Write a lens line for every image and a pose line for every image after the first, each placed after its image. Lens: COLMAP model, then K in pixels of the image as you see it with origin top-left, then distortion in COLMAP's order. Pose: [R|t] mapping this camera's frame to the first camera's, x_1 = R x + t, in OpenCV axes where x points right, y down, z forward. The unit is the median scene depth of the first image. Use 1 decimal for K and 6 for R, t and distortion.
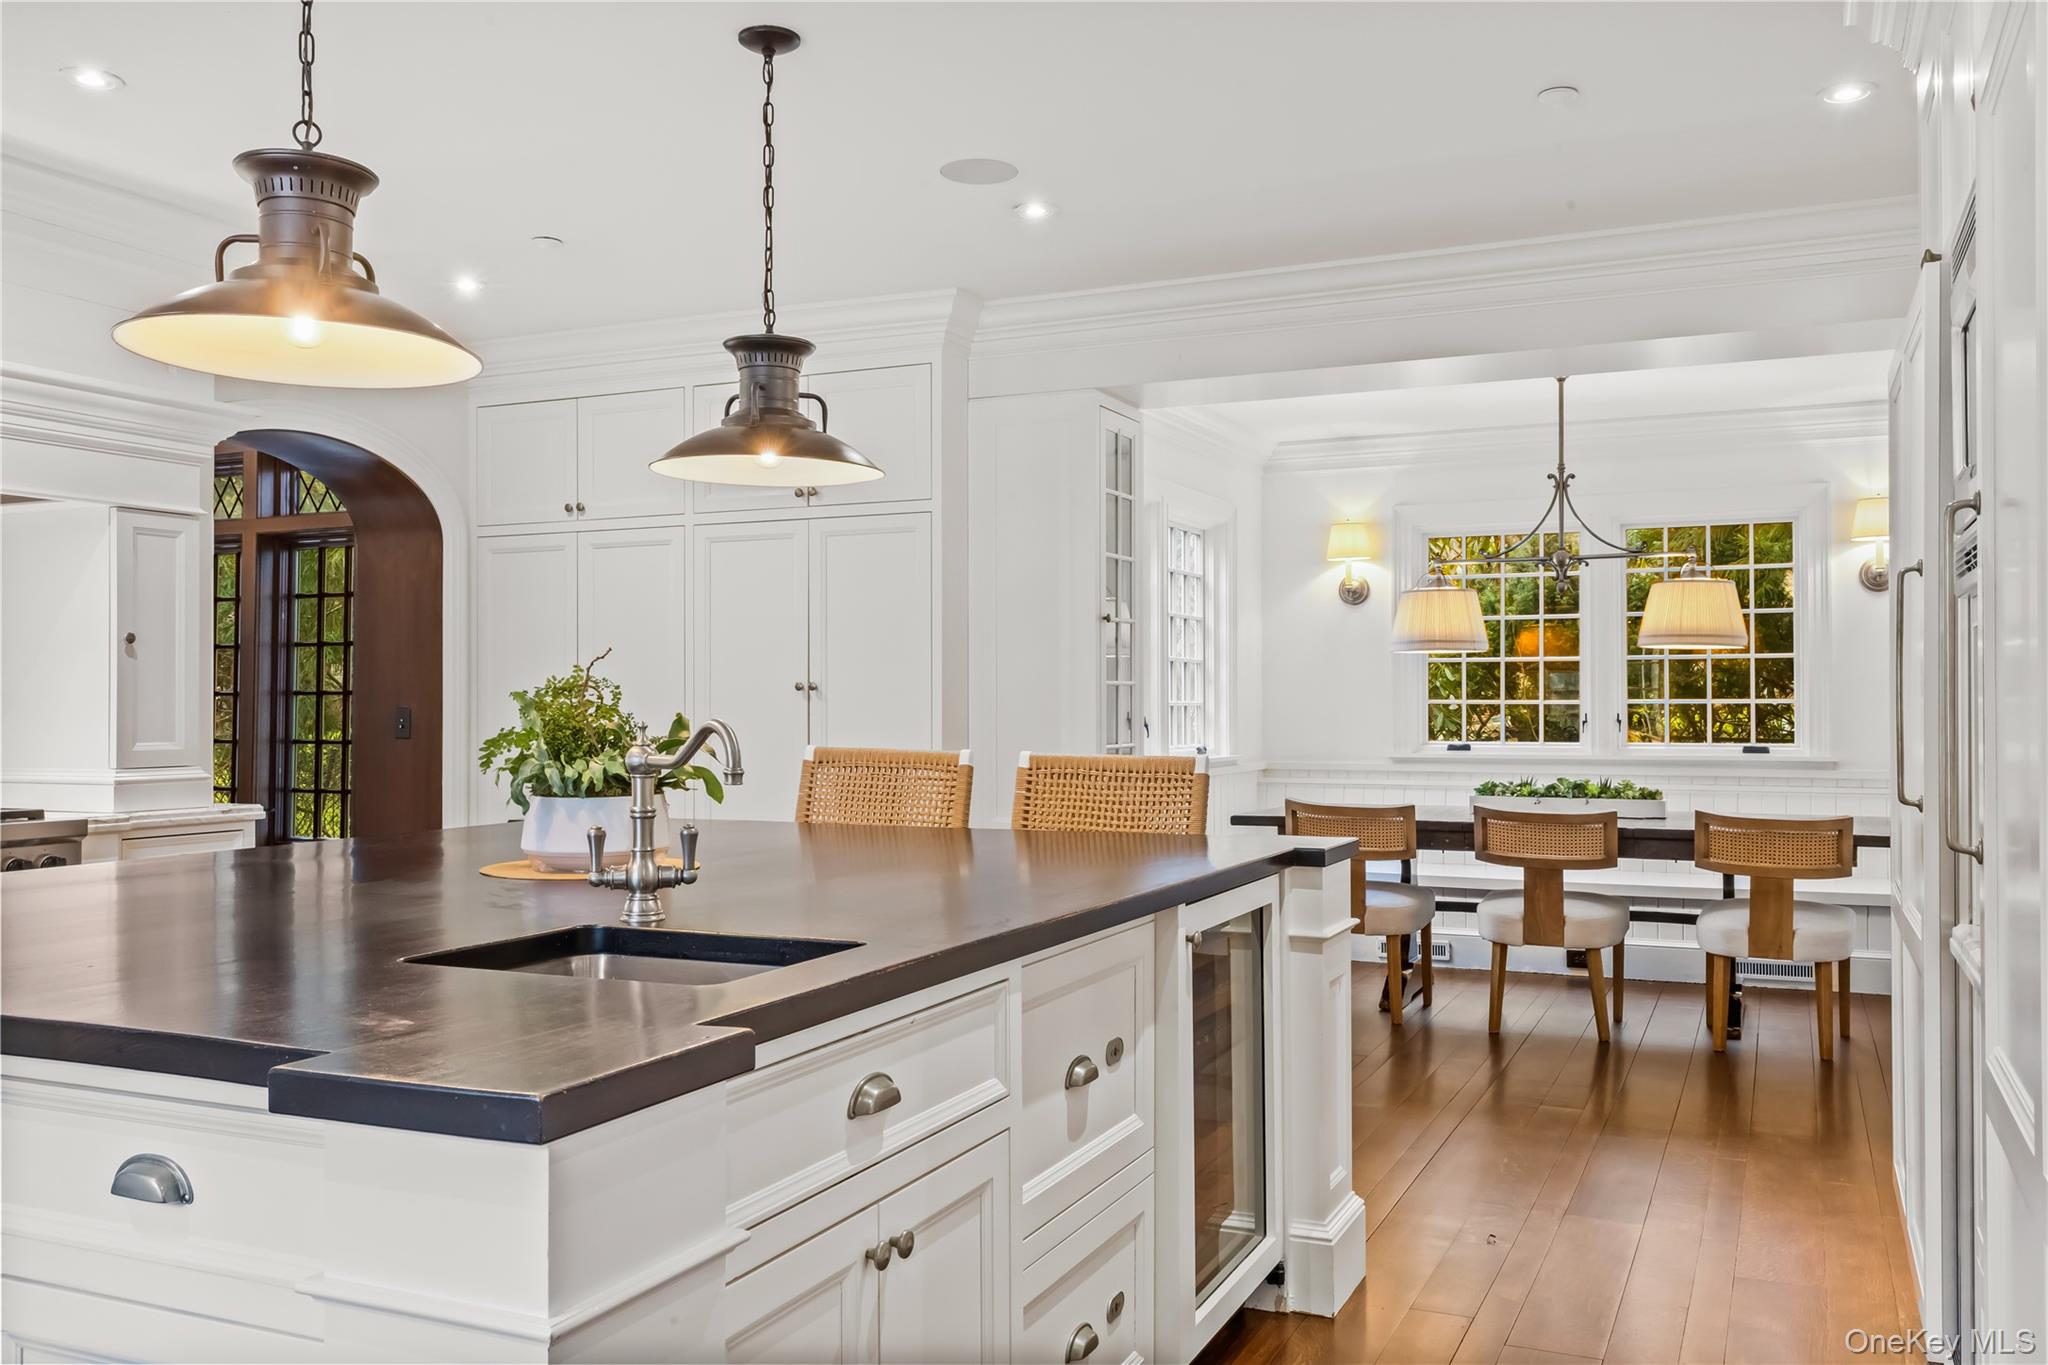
lens RADIAL K [[1699.6, 0, 1024.4], [0, 1699.6, 676.5], [0, 0, 1]] dist [0.006664, 0.002213]
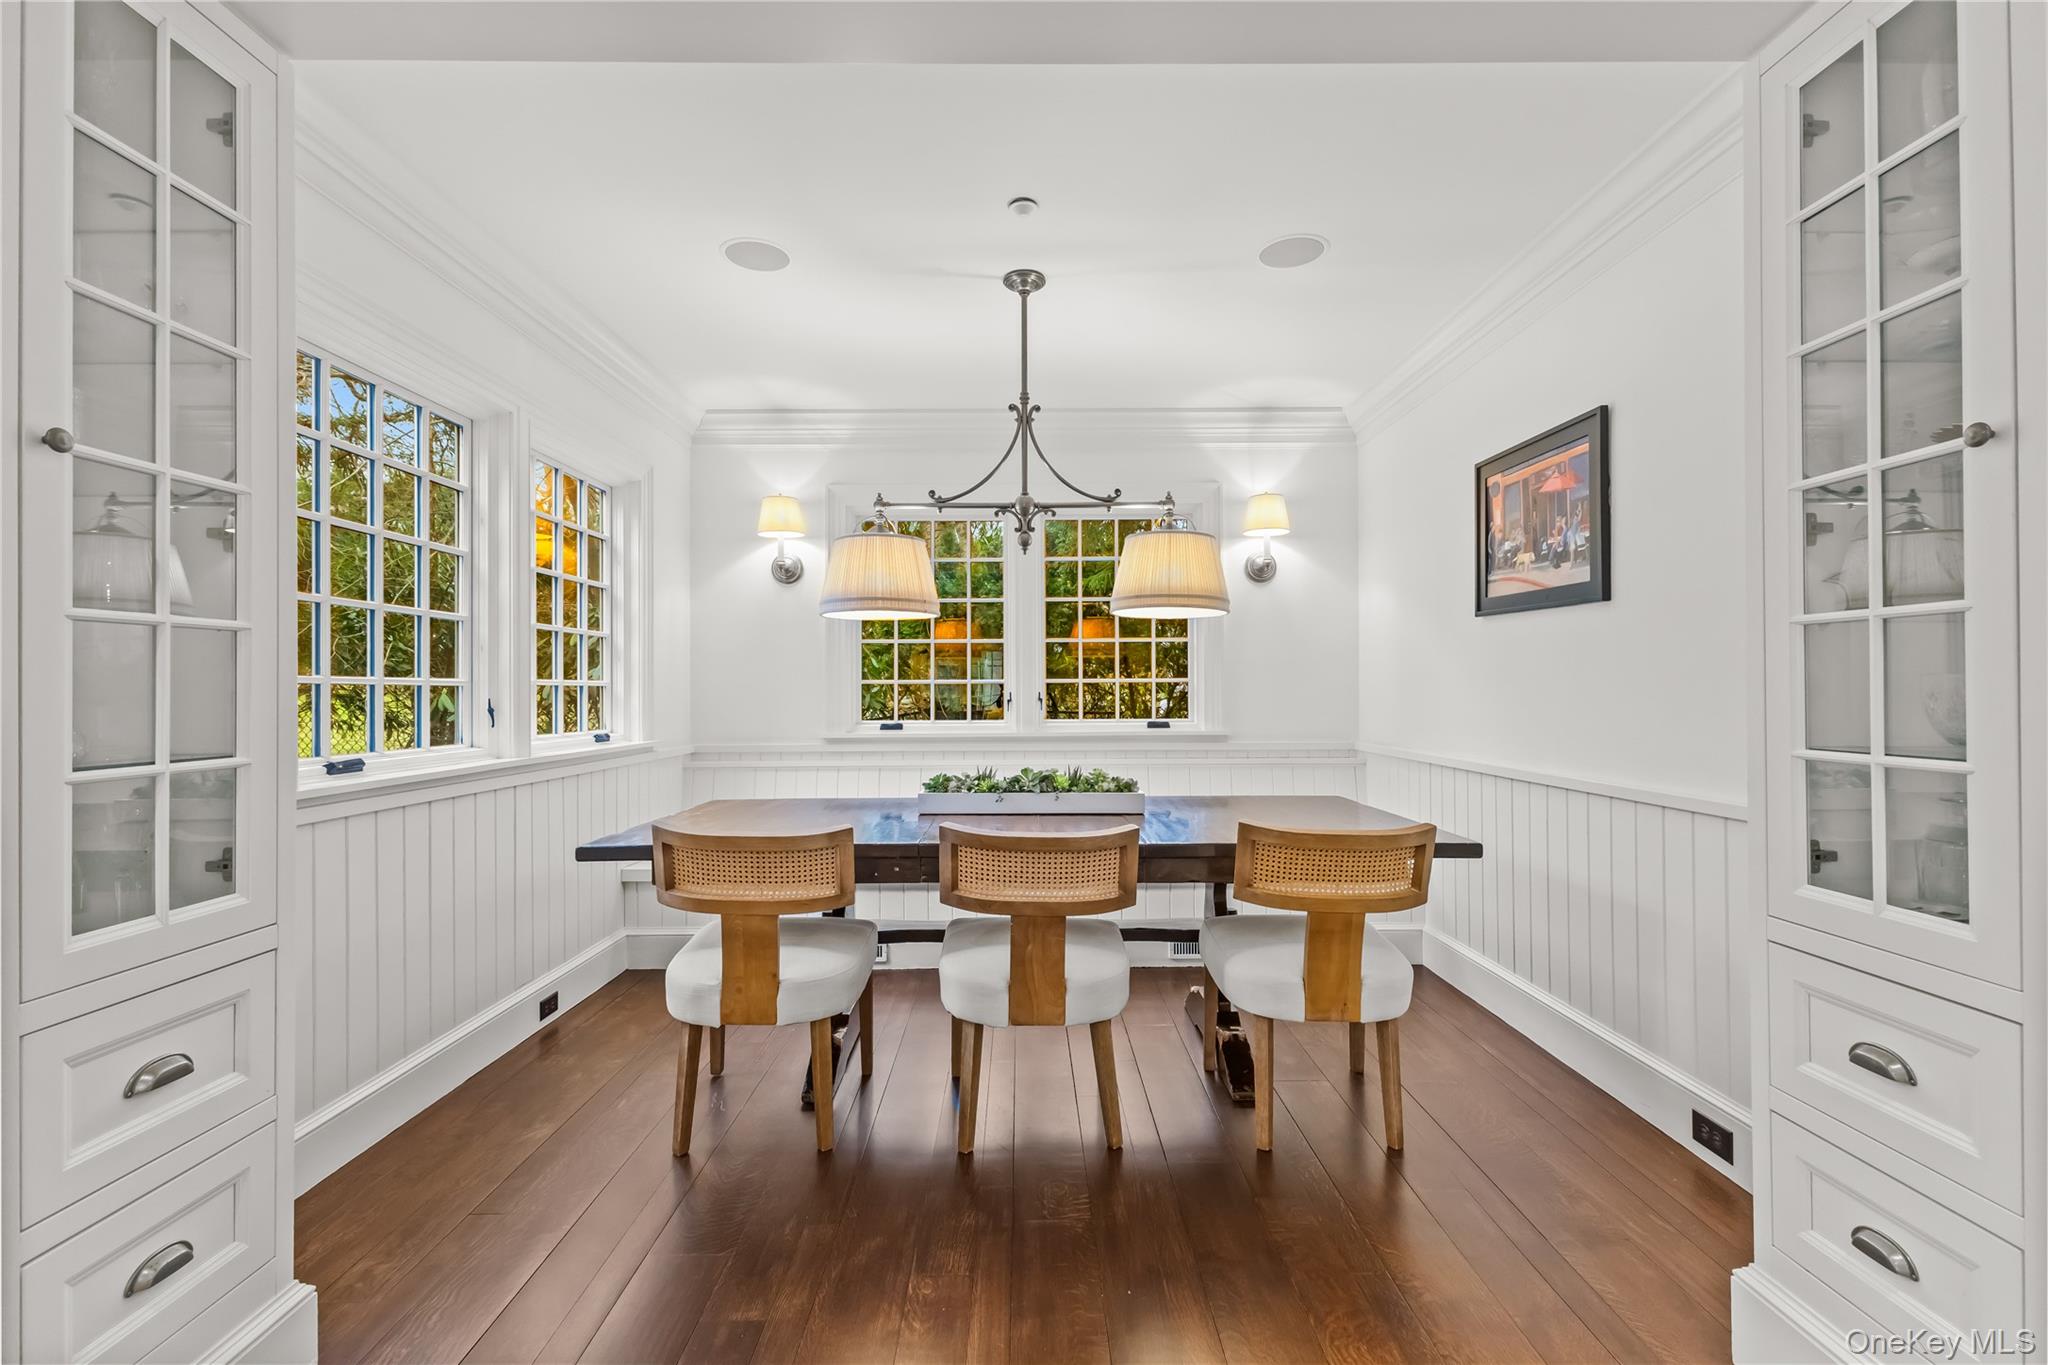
lens RADIAL K [[892.0, 0, 1029.6], [0, 892.0, 679.1], [0, 0, 1]] dist [0.009407, 0.000246]
pose [[0.909056, 0.001771, 0.416671, 0.126779], [-0.002377, 0.999997, 0.000937, 0.014528], [-0.416668, -0.001843, 0.909057, 0.563123]]
